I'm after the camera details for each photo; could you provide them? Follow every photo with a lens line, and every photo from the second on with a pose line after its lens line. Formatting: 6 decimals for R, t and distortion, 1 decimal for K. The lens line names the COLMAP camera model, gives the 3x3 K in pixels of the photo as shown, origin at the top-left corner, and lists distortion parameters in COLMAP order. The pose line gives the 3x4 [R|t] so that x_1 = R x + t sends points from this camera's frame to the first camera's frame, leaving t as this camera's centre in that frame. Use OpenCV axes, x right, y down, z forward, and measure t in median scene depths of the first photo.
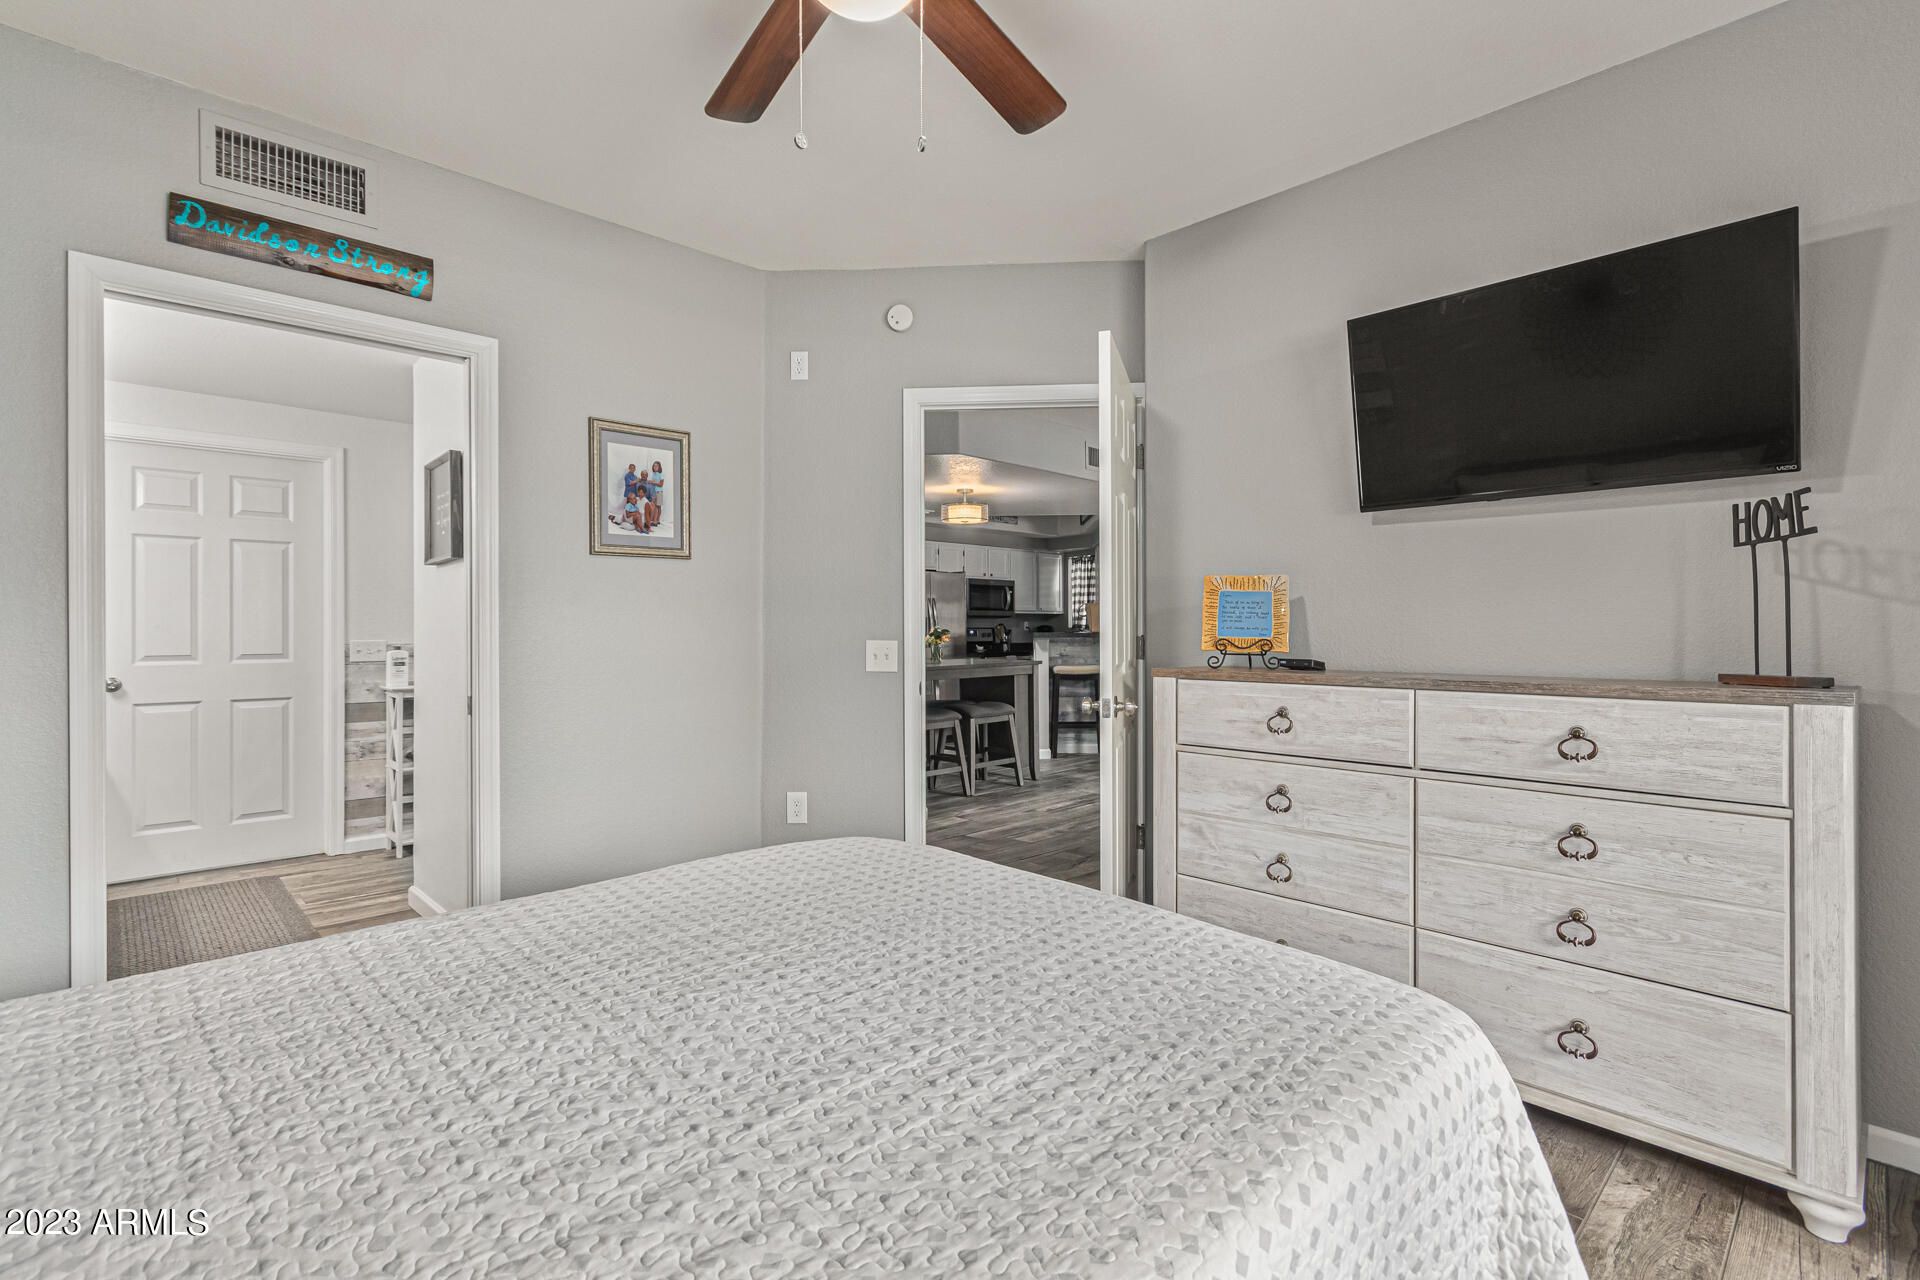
lens RADIAL K [[892.2, 0, 960.4], [0, 892.2, 640.6], [0, 0, 1]] dist [0.004299, -0.000874]
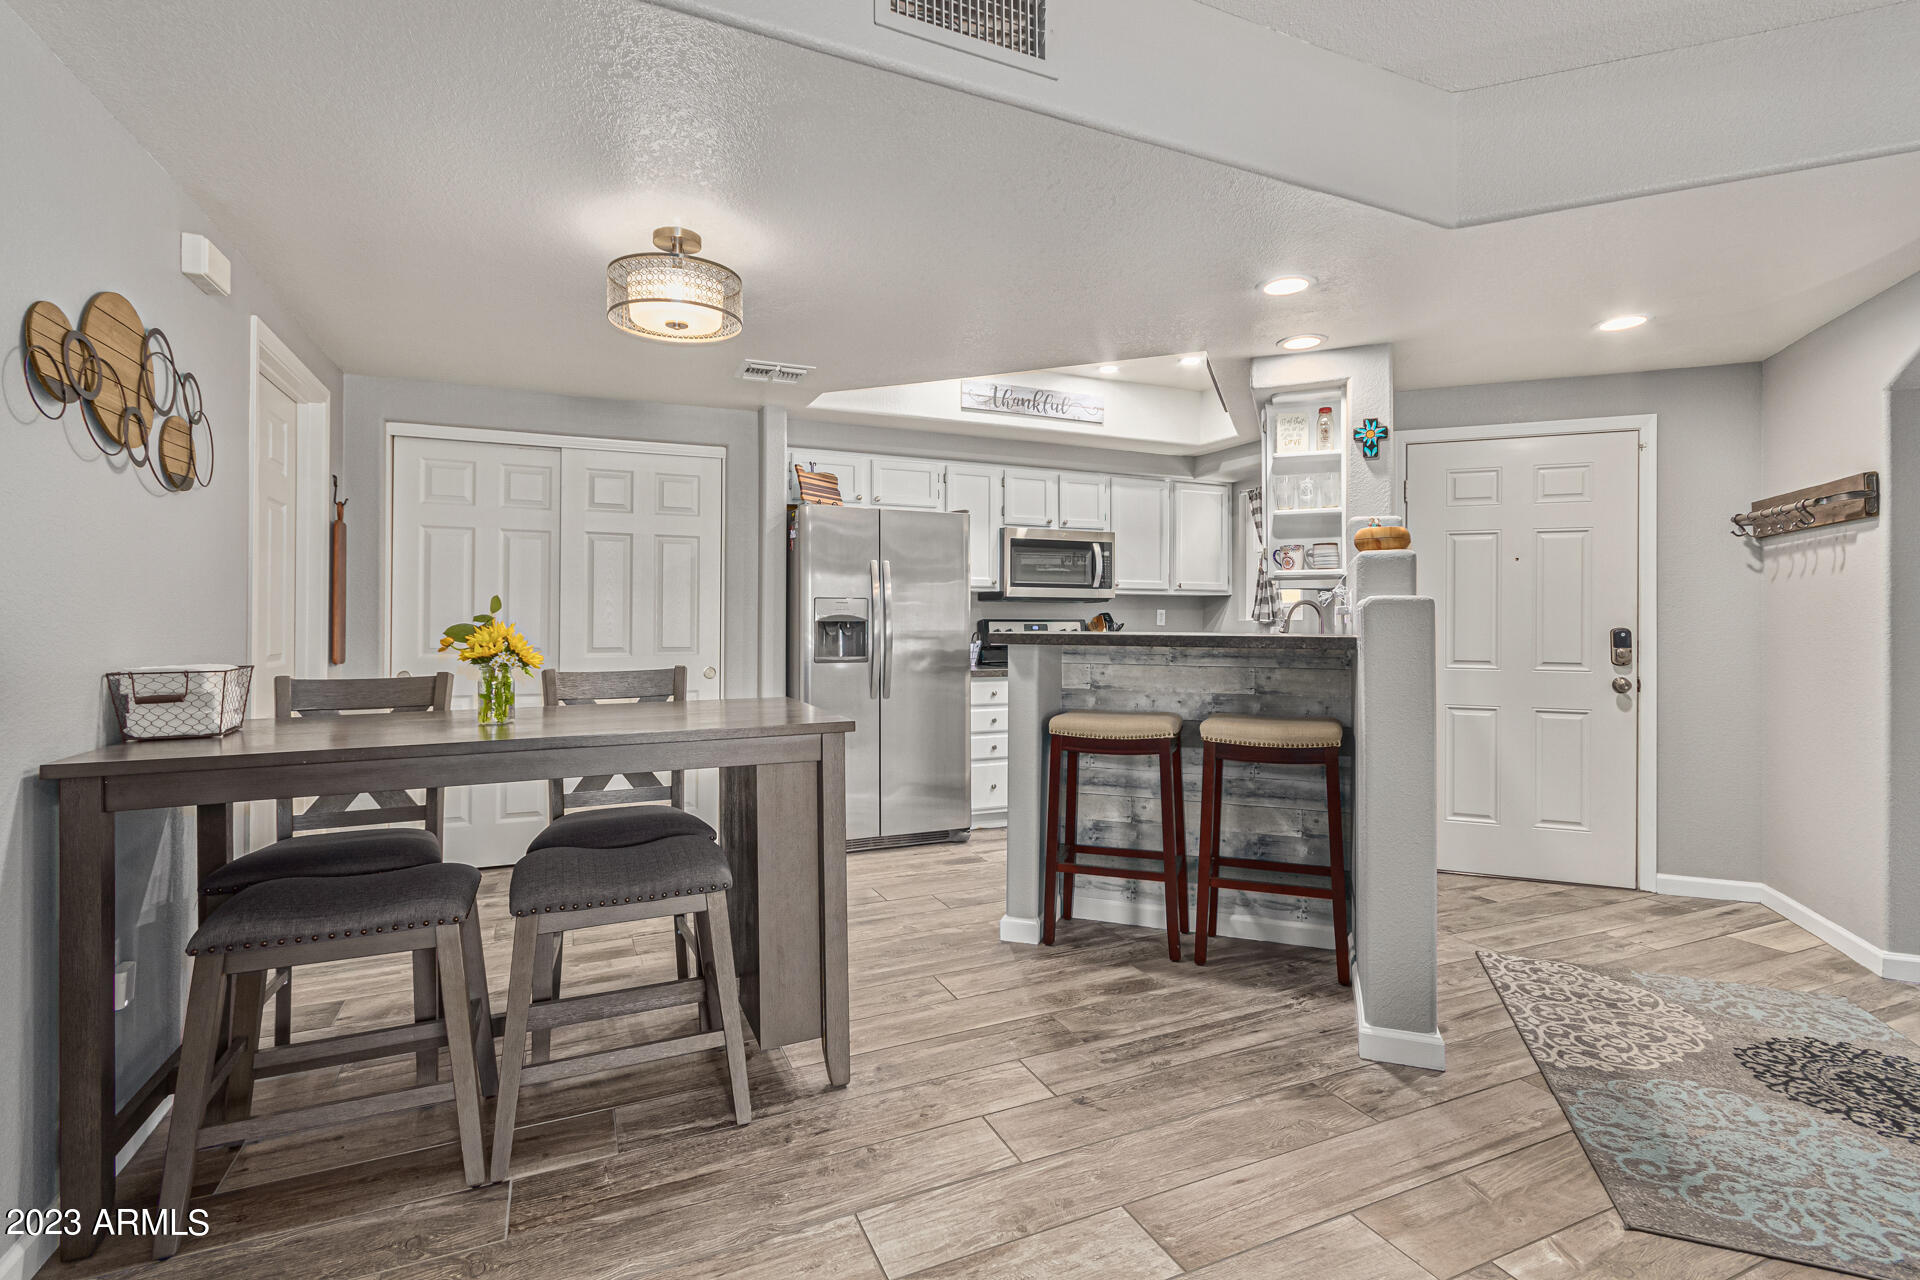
lens RADIAL K [[892.2, 0, 956.8], [0, 892.2, 616.1], [0, 0, 1]] dist [0.004299, -0.000874]
pose [[0.940166, 0.007318, -0.340639, 0.156268], [-0.017401, 0.999496, -0.026554, -0.001734], [0.340273, 0.030893, 0.939819, 0.473351]]
